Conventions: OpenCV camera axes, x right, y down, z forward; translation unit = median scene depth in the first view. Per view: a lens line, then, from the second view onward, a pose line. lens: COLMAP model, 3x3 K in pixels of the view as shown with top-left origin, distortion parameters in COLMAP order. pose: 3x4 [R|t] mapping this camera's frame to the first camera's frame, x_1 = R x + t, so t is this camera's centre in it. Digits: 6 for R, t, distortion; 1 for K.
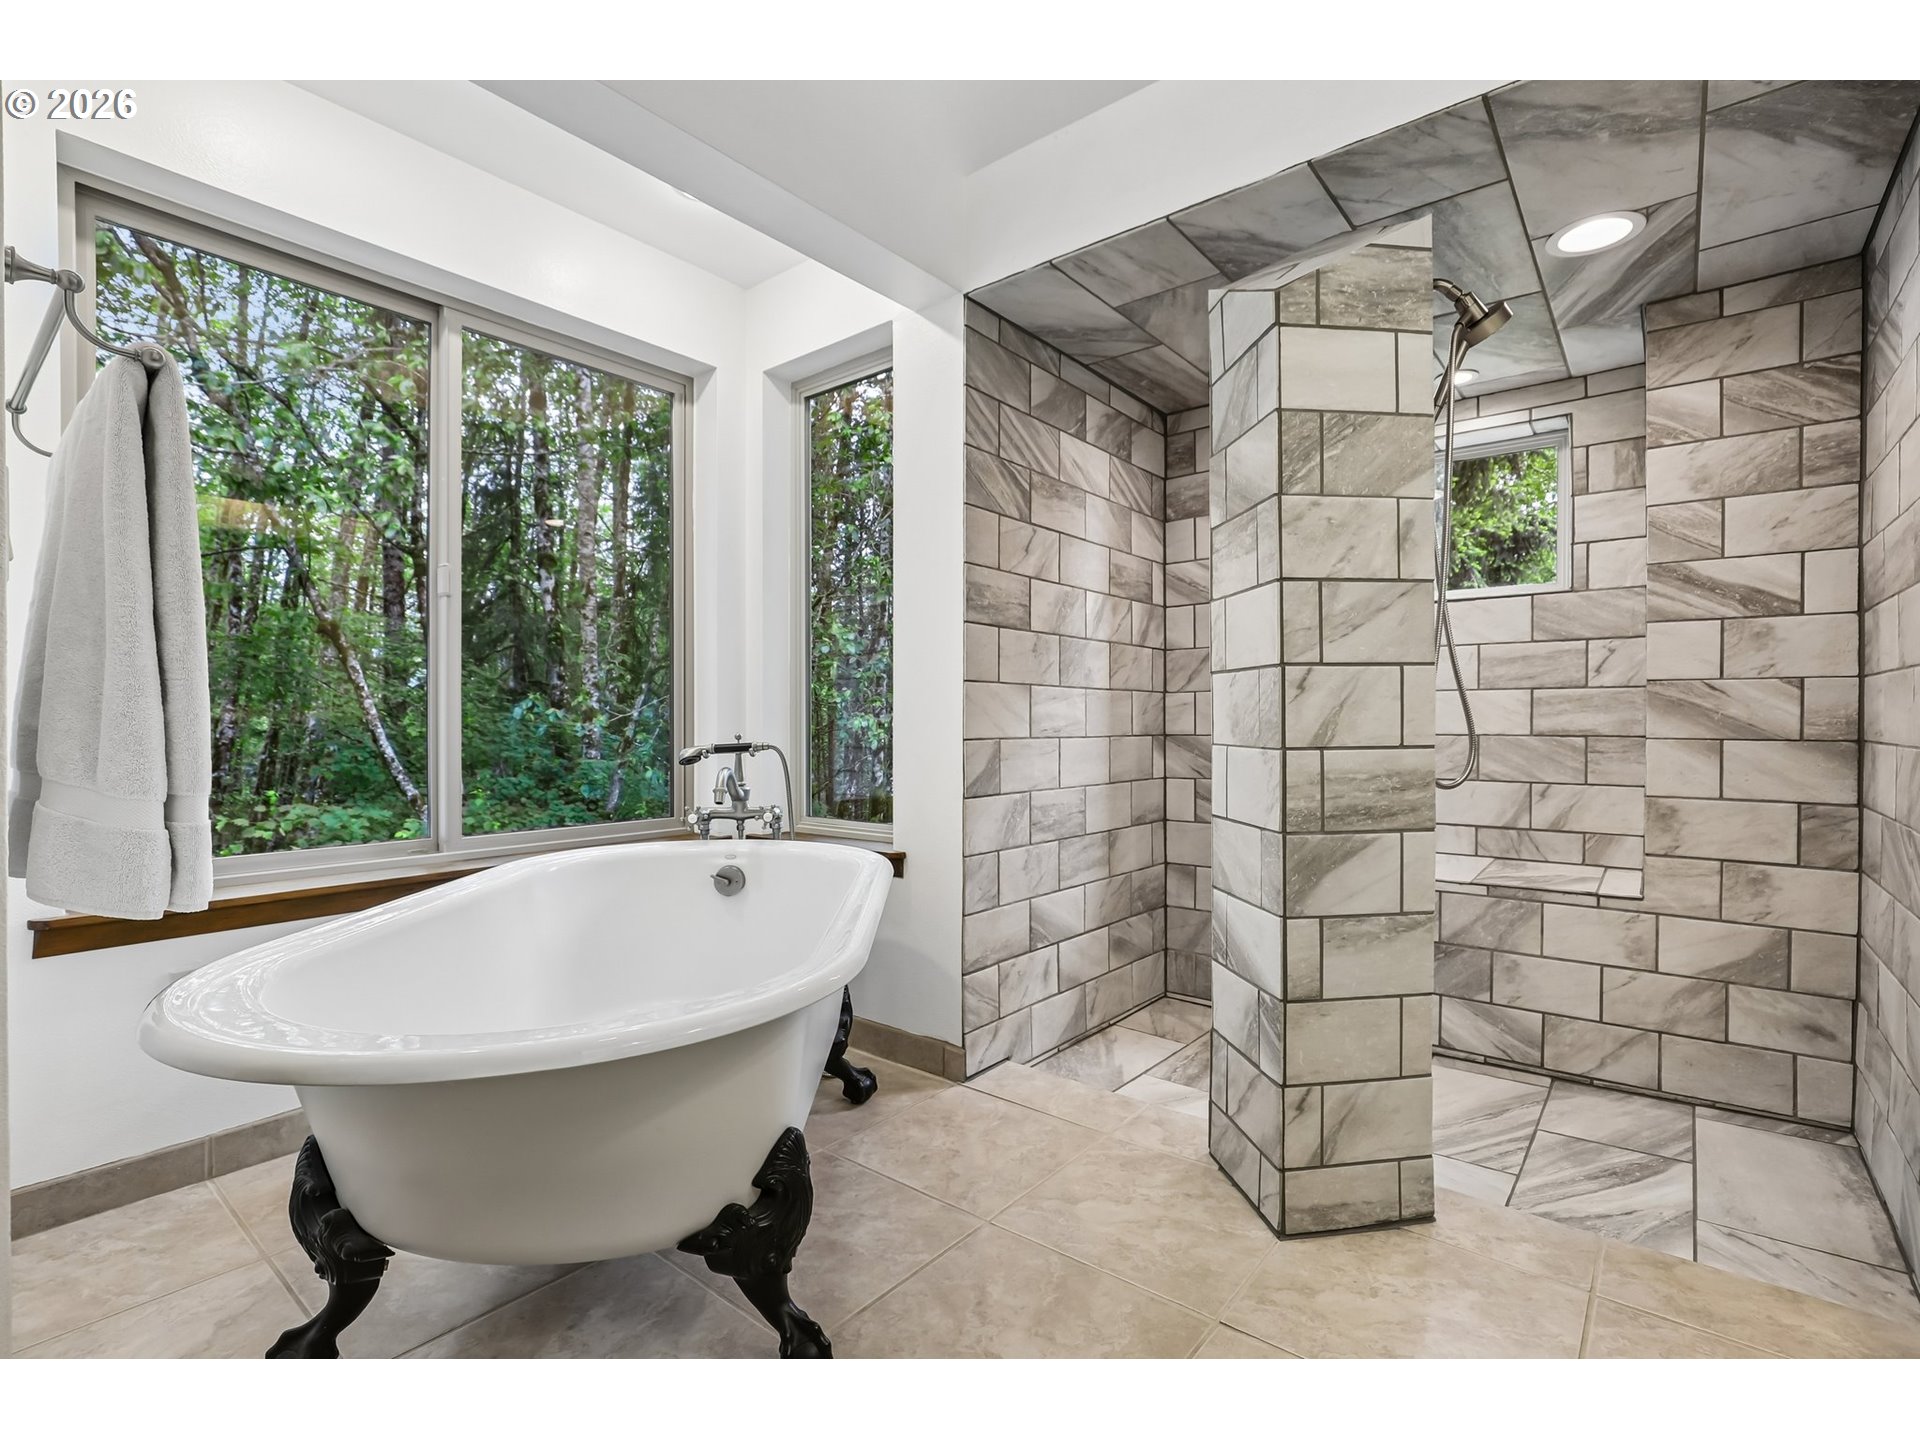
lens RADIAL K [[901.5, 0, 954.8], [0, 901.5, 723.6], [0, 0, 1]] dist [-0.016115, 0.004220]
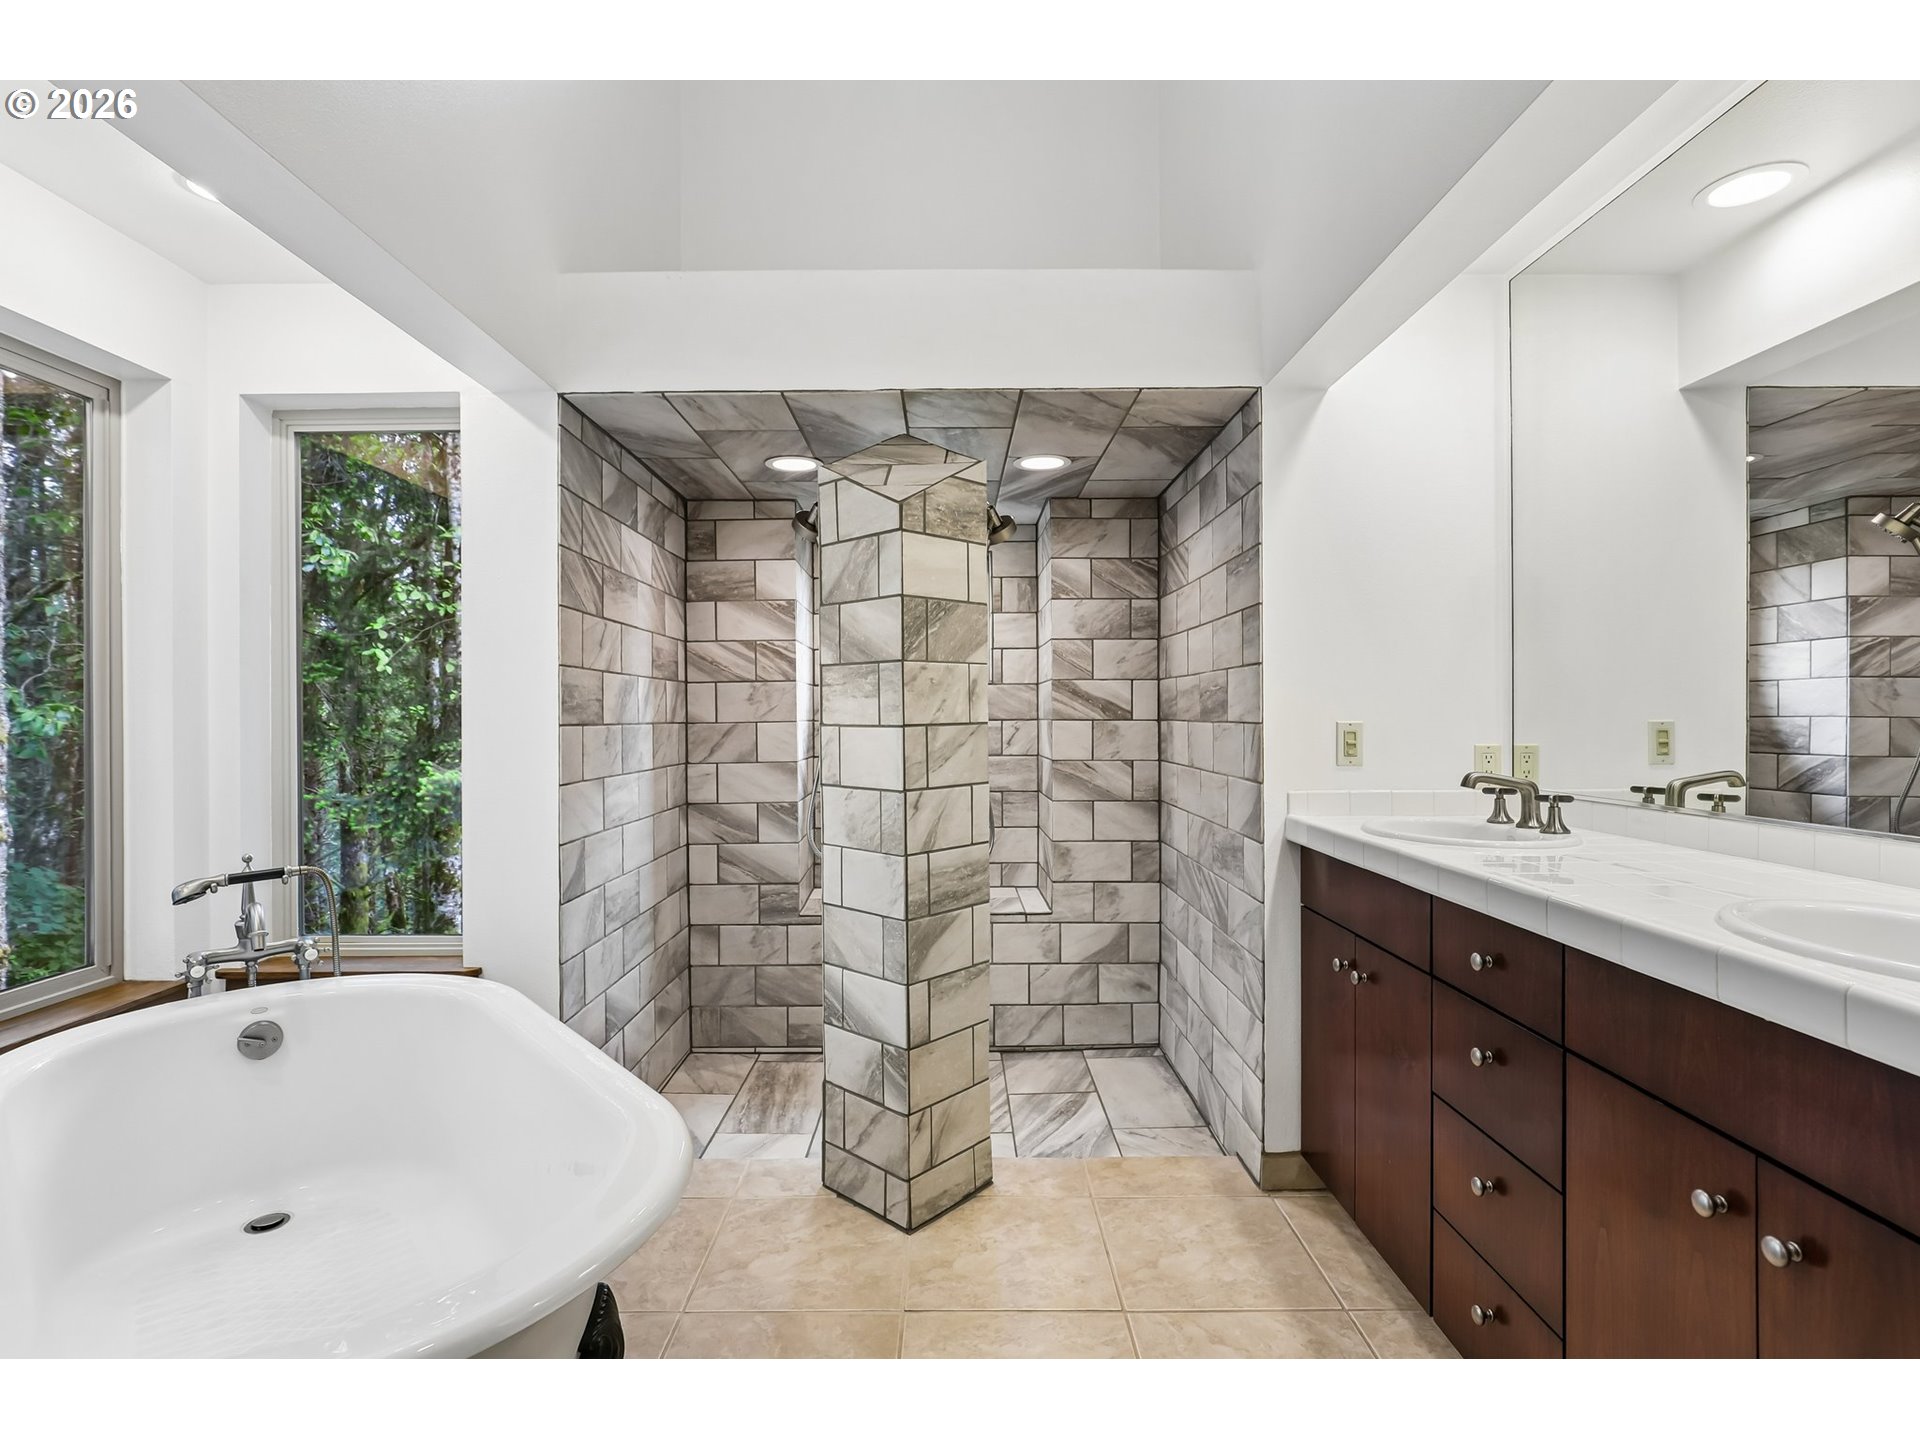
lens RADIAL K [[901.5, 0, 986.9], [0, 901.5, 728.5], [0, 0, 1]] dist [-0.016115, 0.004220]
pose [[0.771937, 0.000444, 0.635698, -0.252892], [0.006778, 0.999937, -0.008928, -0.097281], [-0.635663, 0.011201, 0.771886, -0.056528]]
